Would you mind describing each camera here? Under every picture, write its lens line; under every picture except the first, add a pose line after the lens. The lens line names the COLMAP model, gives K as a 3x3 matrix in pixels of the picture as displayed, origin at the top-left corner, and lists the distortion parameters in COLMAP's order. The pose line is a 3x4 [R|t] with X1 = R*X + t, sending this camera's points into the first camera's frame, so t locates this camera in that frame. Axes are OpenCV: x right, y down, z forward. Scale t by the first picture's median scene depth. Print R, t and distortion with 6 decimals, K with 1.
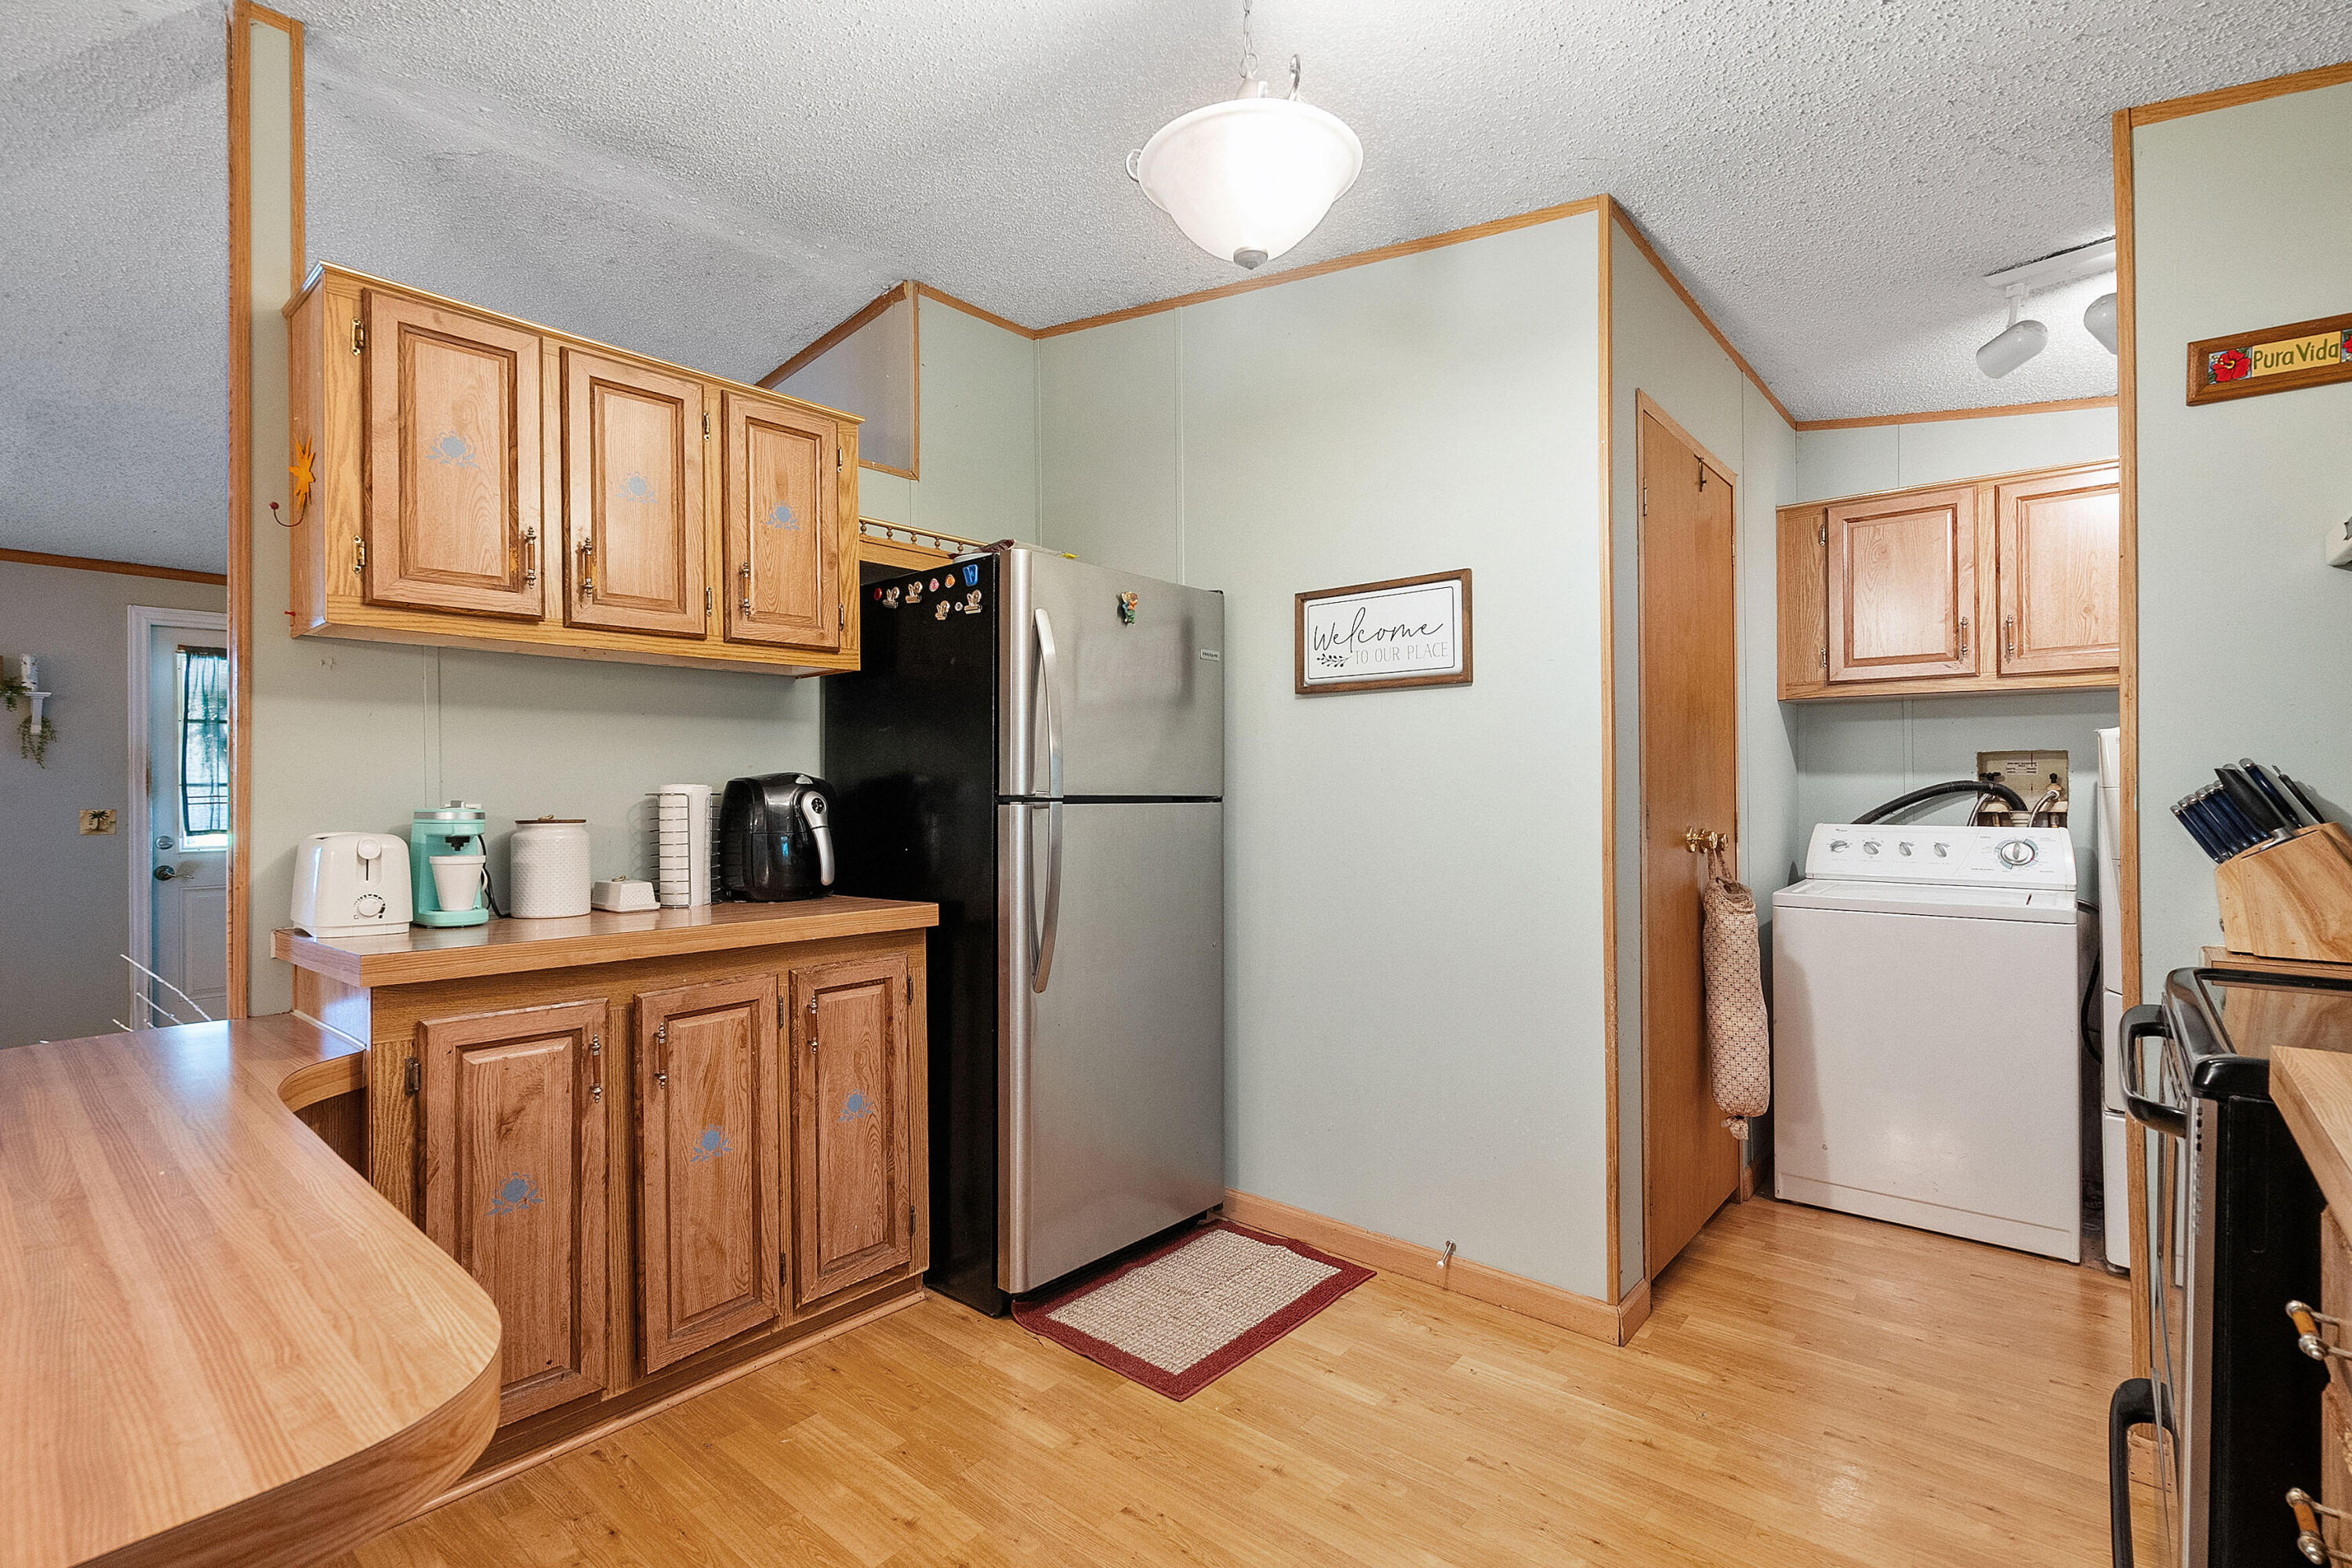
lens RADIAL K [[1073.0, 0, 1171.9], [0, 1073.0, 788.8], [0, 0, 1]] dist [0.003623, 0.001040]
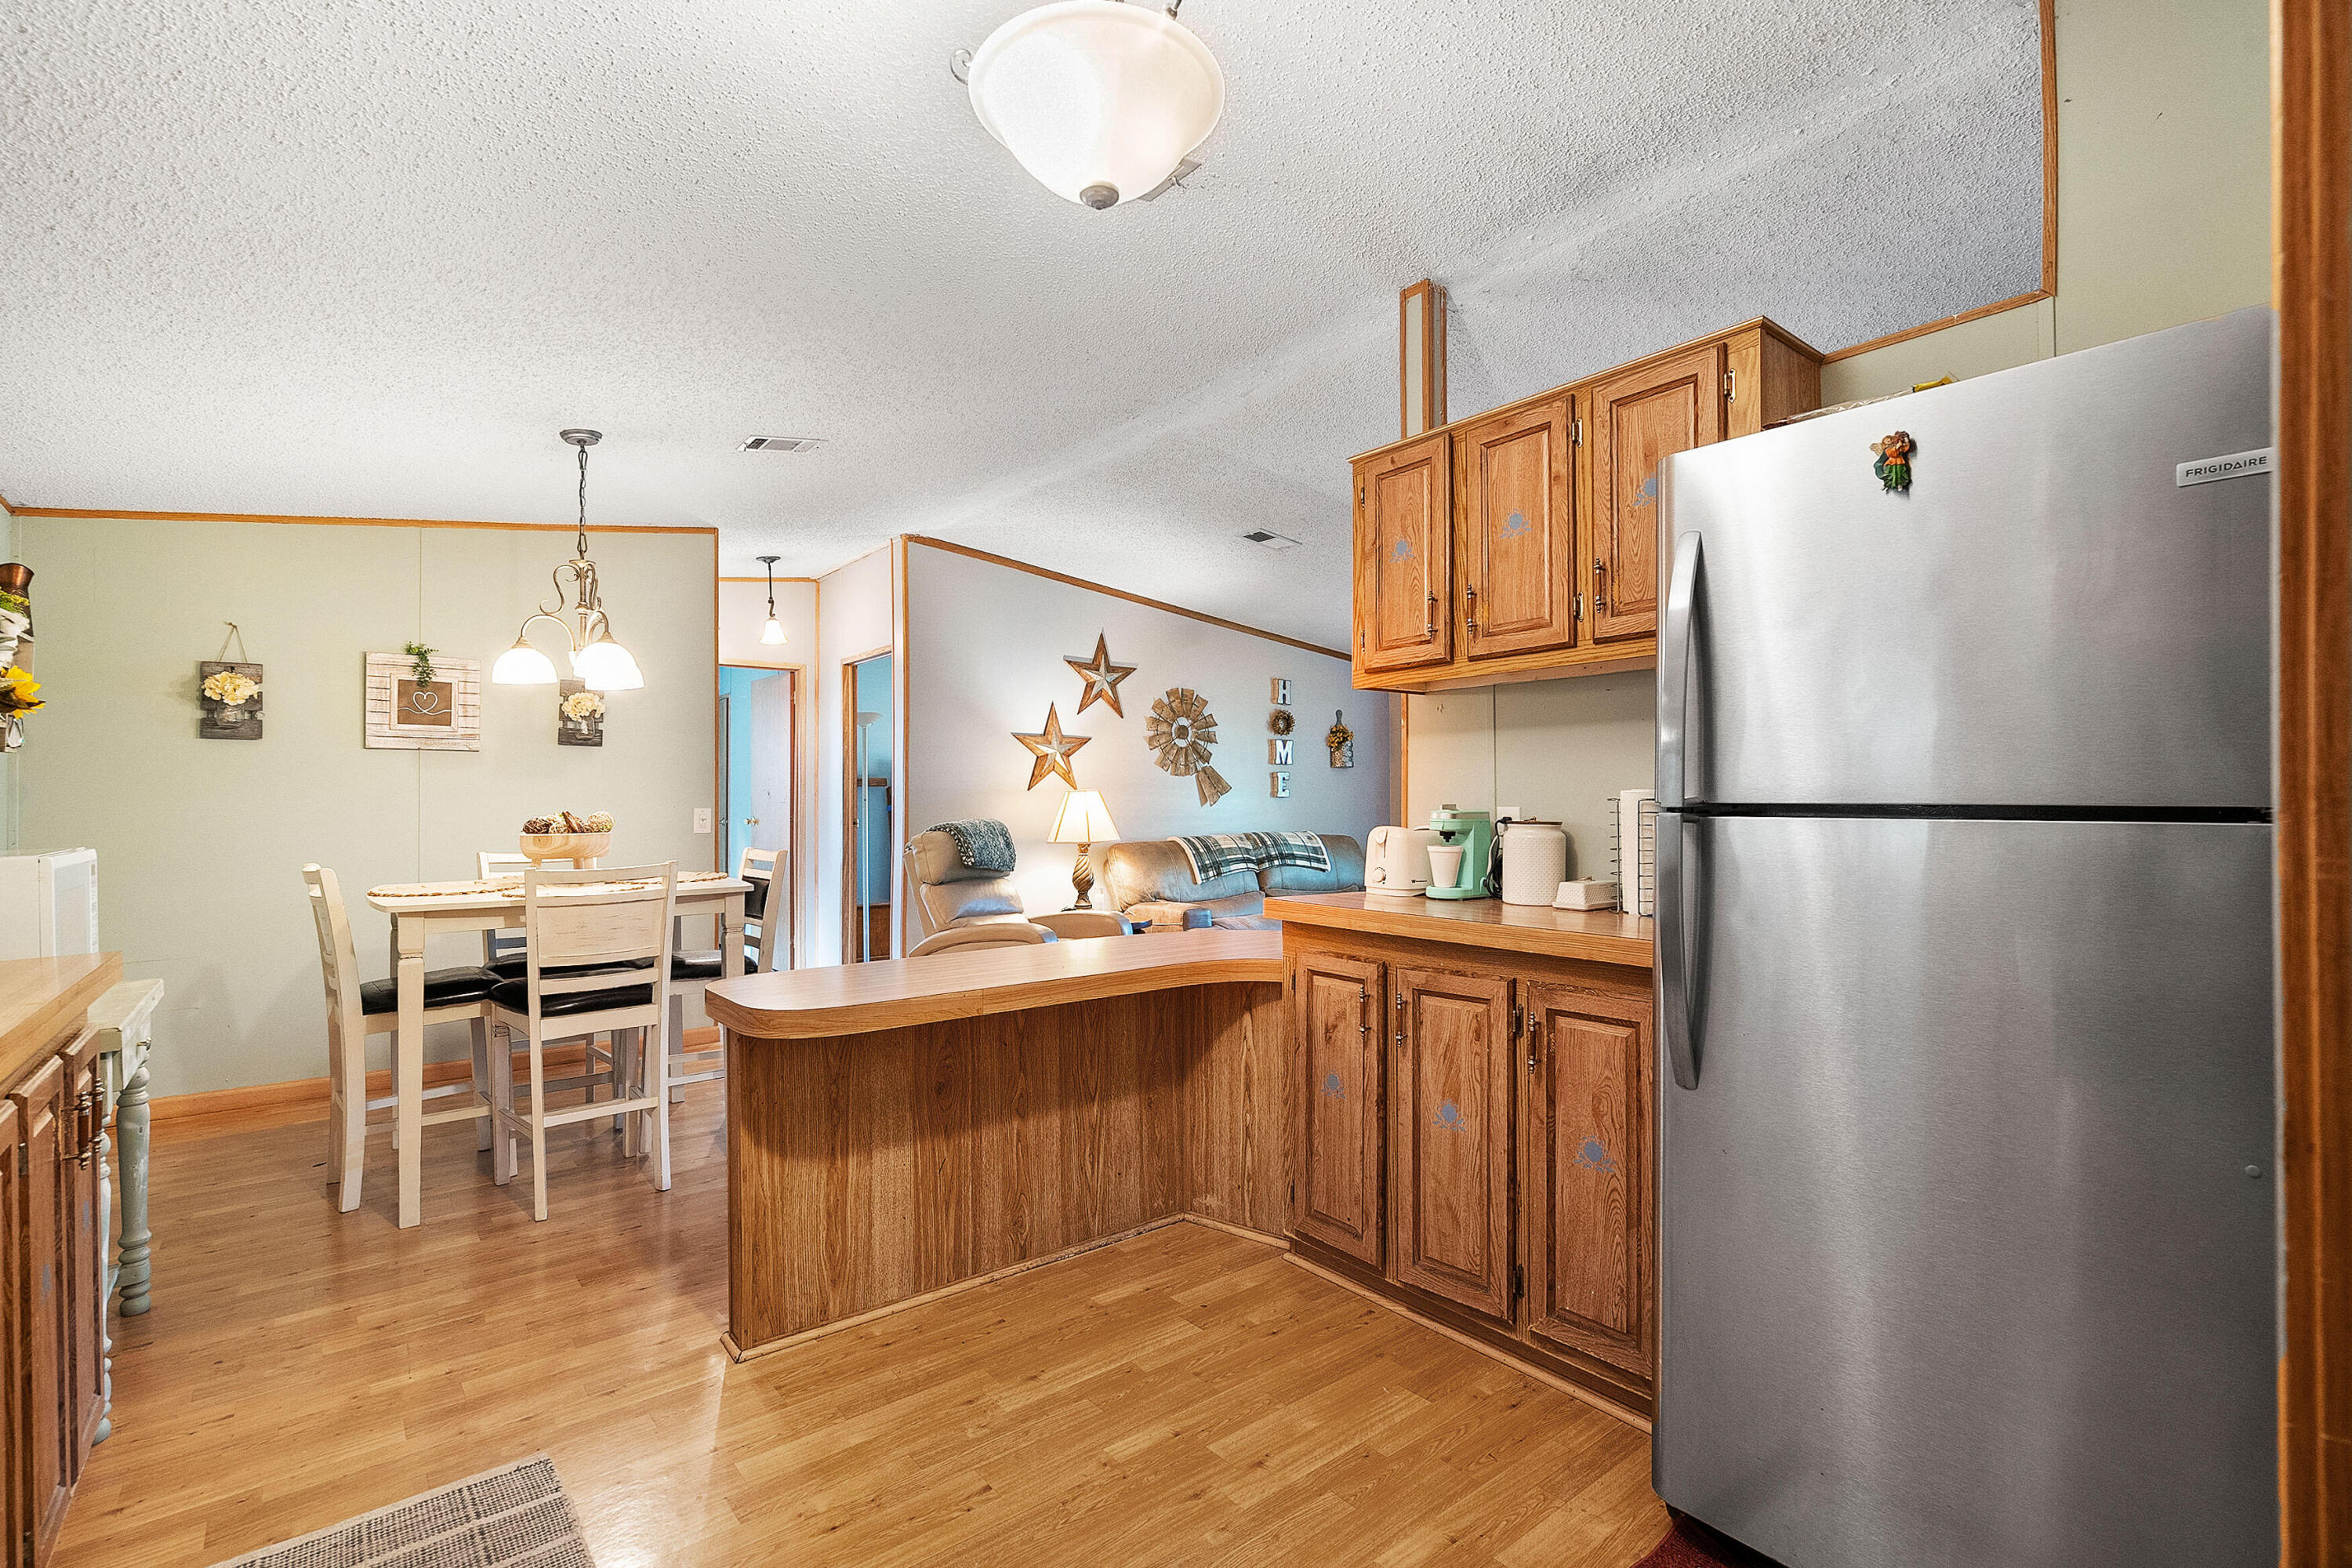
lens RADIAL K [[1073.0, 0, 1179.0], [0, 1073.0, 794.5], [0, 0, 1]] dist [0.003623, 0.001040]
pose [[-0.178246, -0.002192, -0.983984, 0.708776], [0.007019, 0.999969, -0.003499, 0.000916], [0.983961, -0.007530, -0.178225, 0.925820]]
